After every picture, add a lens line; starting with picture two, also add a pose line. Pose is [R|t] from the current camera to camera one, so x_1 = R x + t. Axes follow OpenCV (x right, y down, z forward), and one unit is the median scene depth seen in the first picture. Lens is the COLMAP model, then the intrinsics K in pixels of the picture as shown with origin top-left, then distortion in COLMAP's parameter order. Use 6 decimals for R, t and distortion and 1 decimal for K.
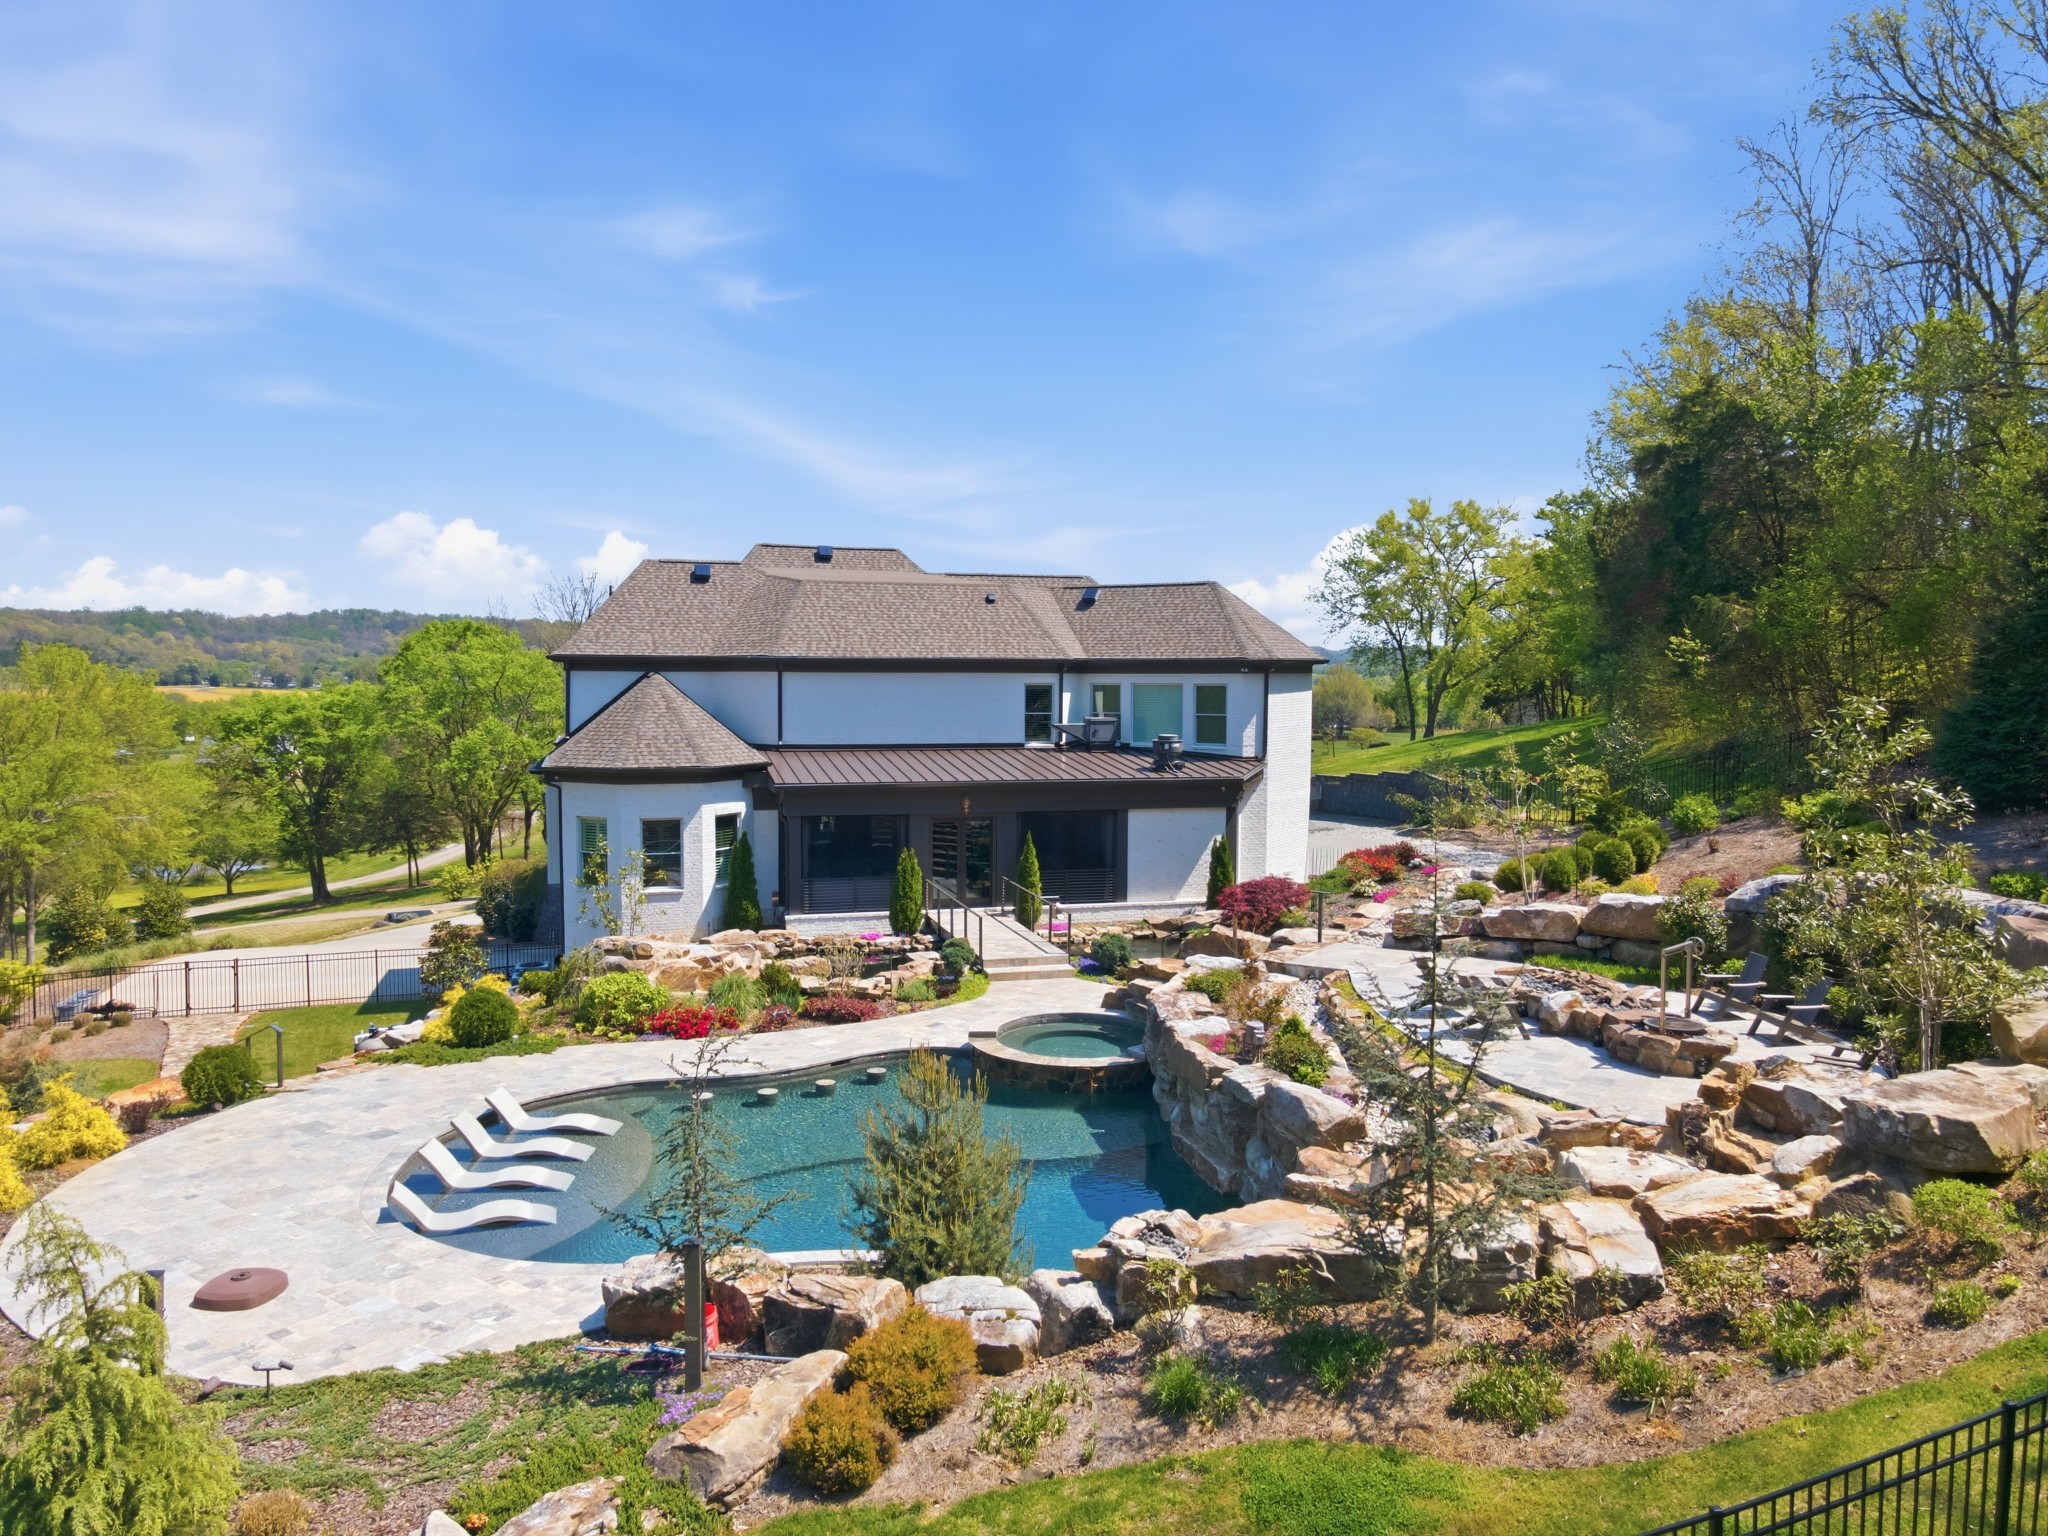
lens RADIAL K [[1440.5, 0, 1012.1], [0, 1440.5, 759.8], [0, 0, 1]] dist [0.015029, 0.000492]
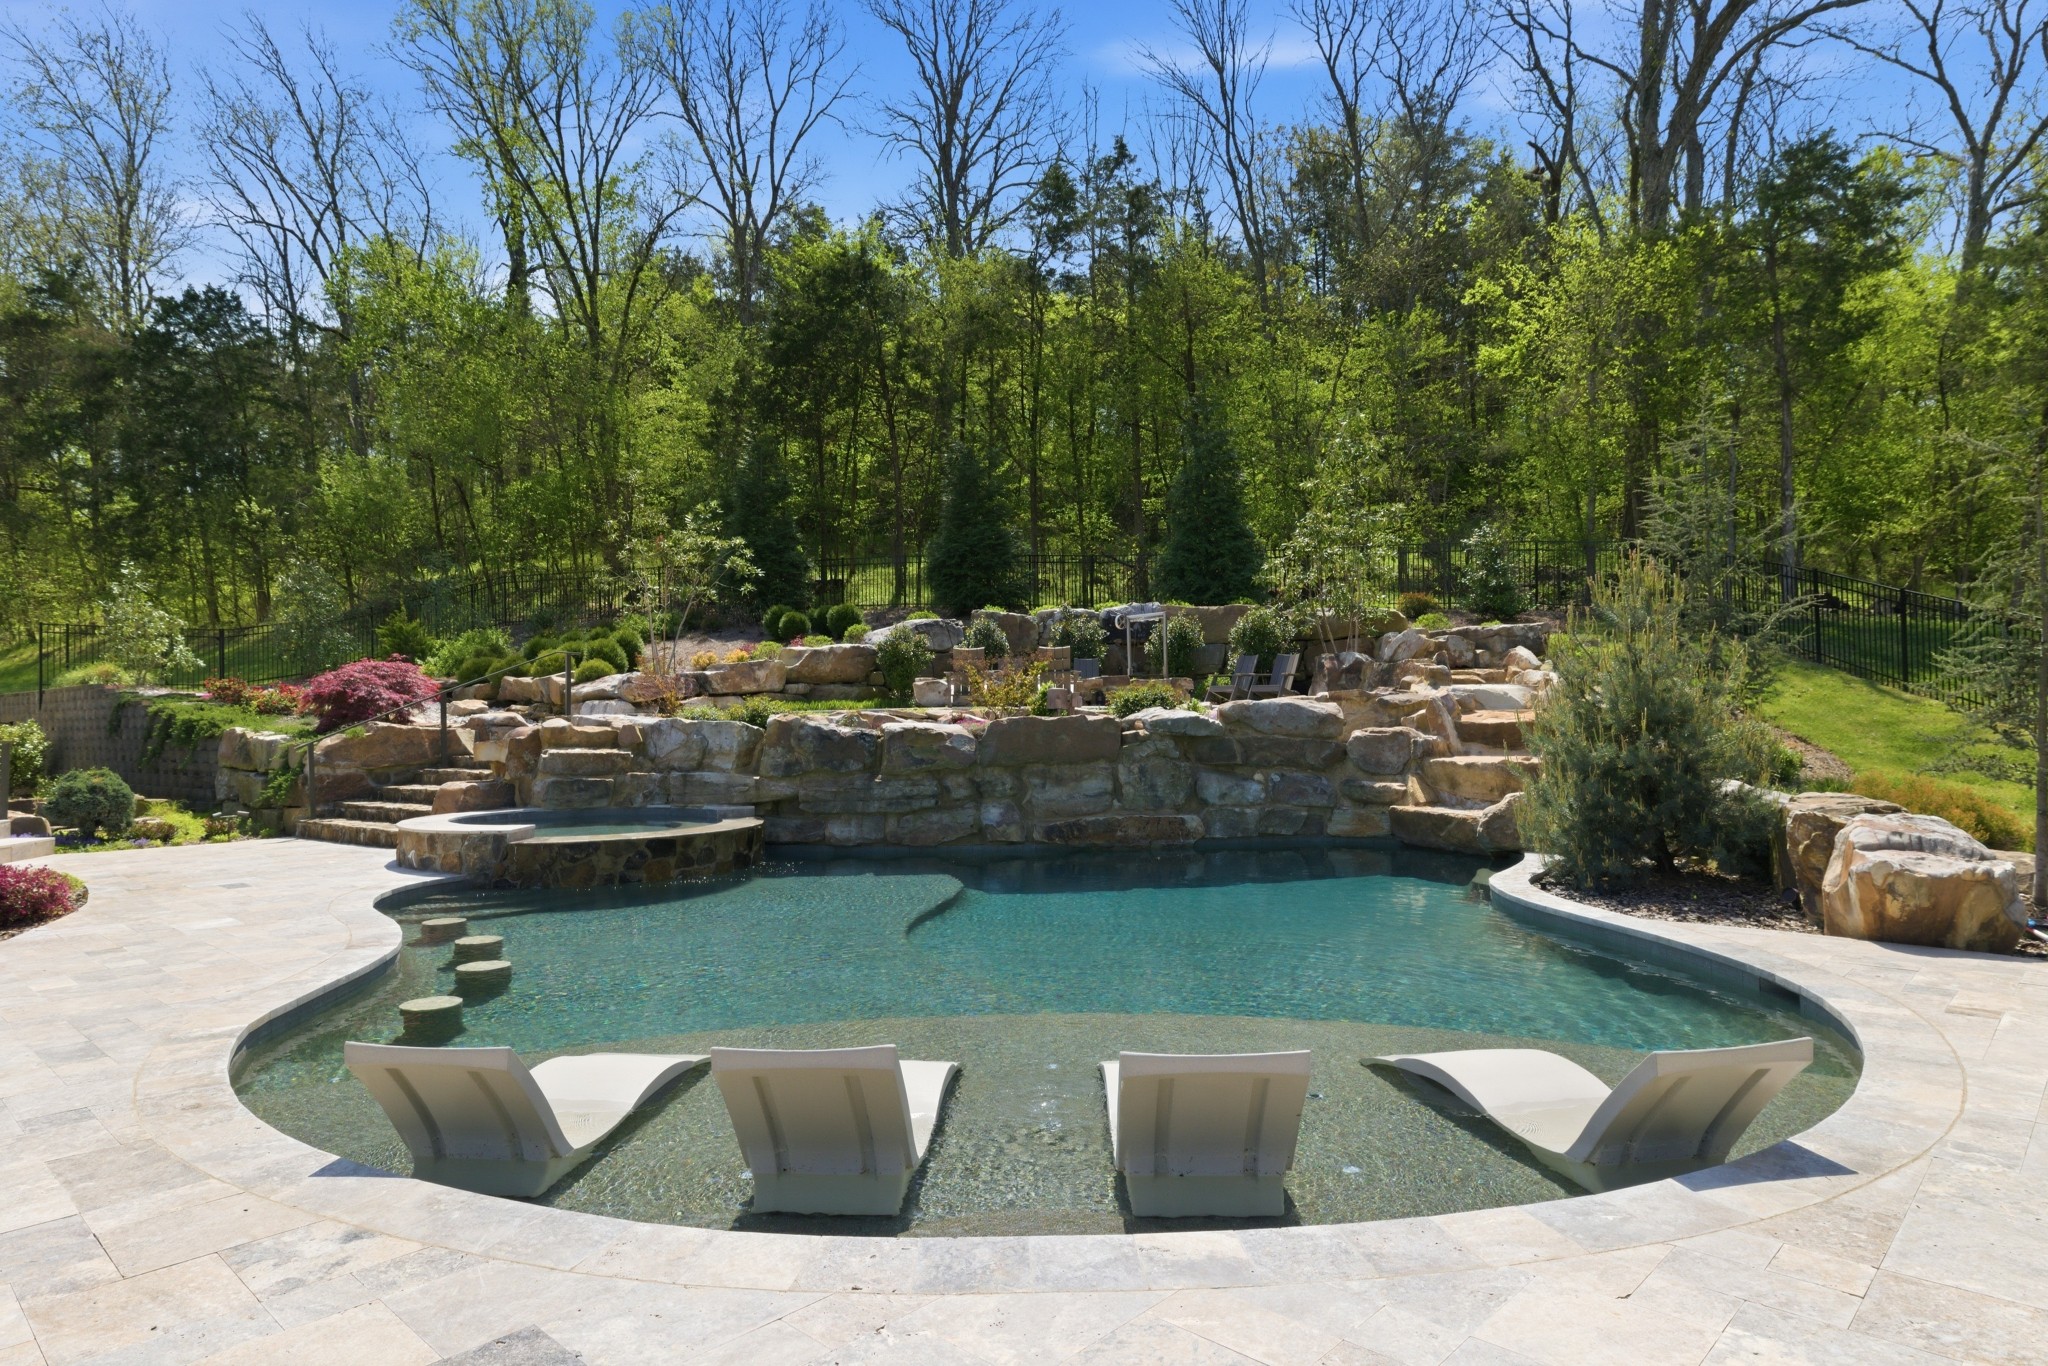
lens RADIAL K [[1180.4, 0, 1004.8], [0, 1180.4, 692.7], [0, 0, 1]] dist [0.000507, -0.002019]
pose [[0.106290, 0.016252, 0.994202, -0.302777], [0.069360, 0.997310, -0.023718, 0.109131], [-0.991913, 0.071479, 0.104877, 0.517879]]
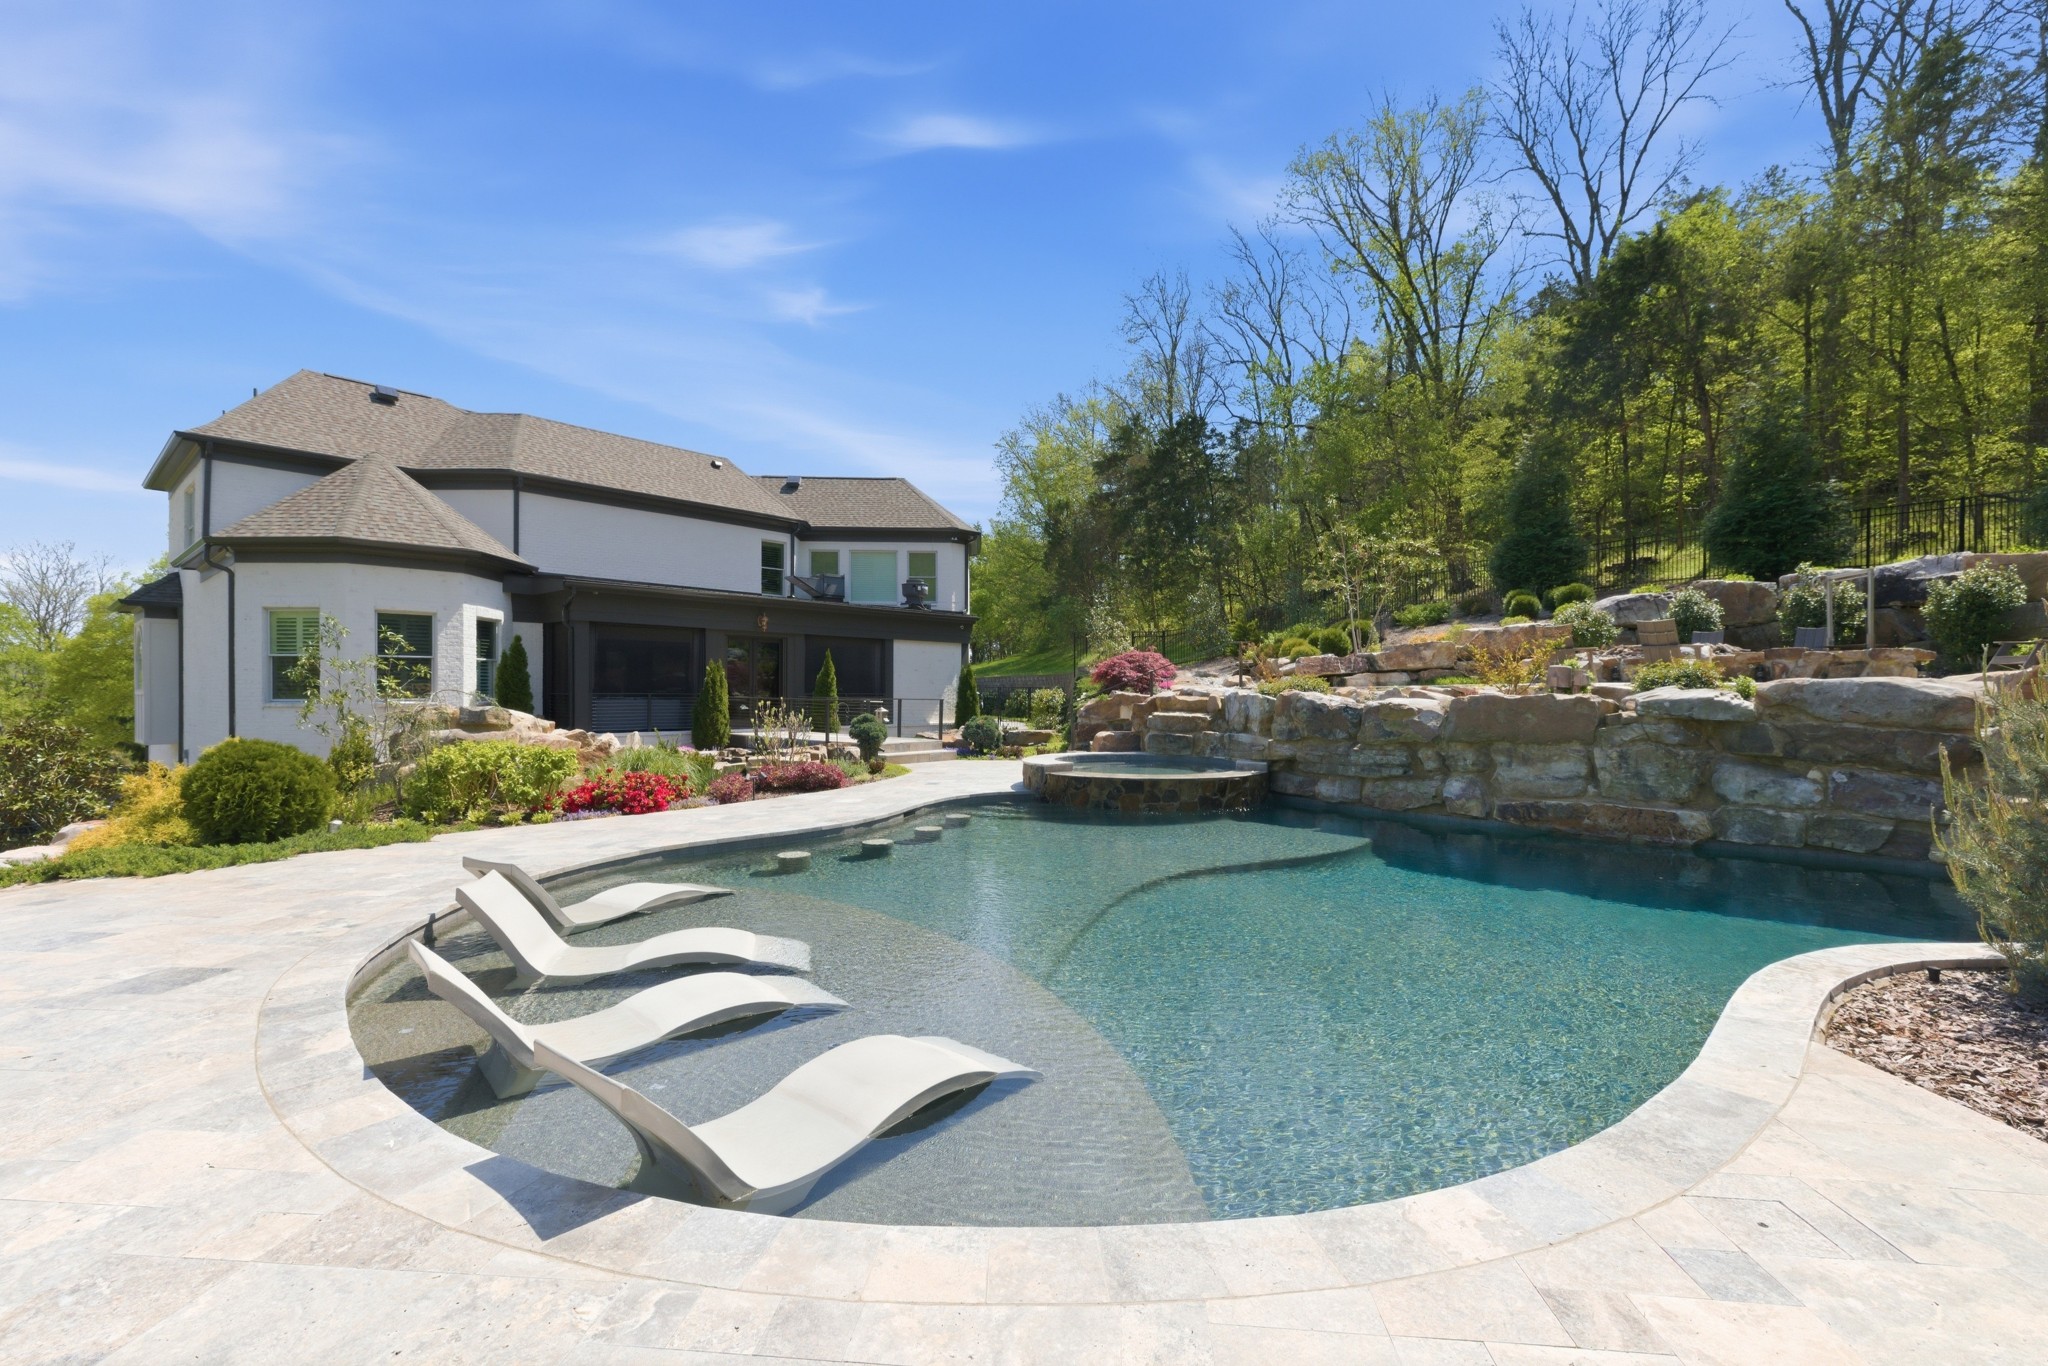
lens RADIAL K [[884.3, 0, 1025.0], [0, 884.3, 688.3], [0, 0, 1]] dist [0.008082, 0.000080]
pose [[0.846036, -0.003494, 0.533114, -0.208605], [0.034737, 0.998215, -0.048586, 0.114796], [-0.531993, 0.059624, 0.844647, 0.392190]]
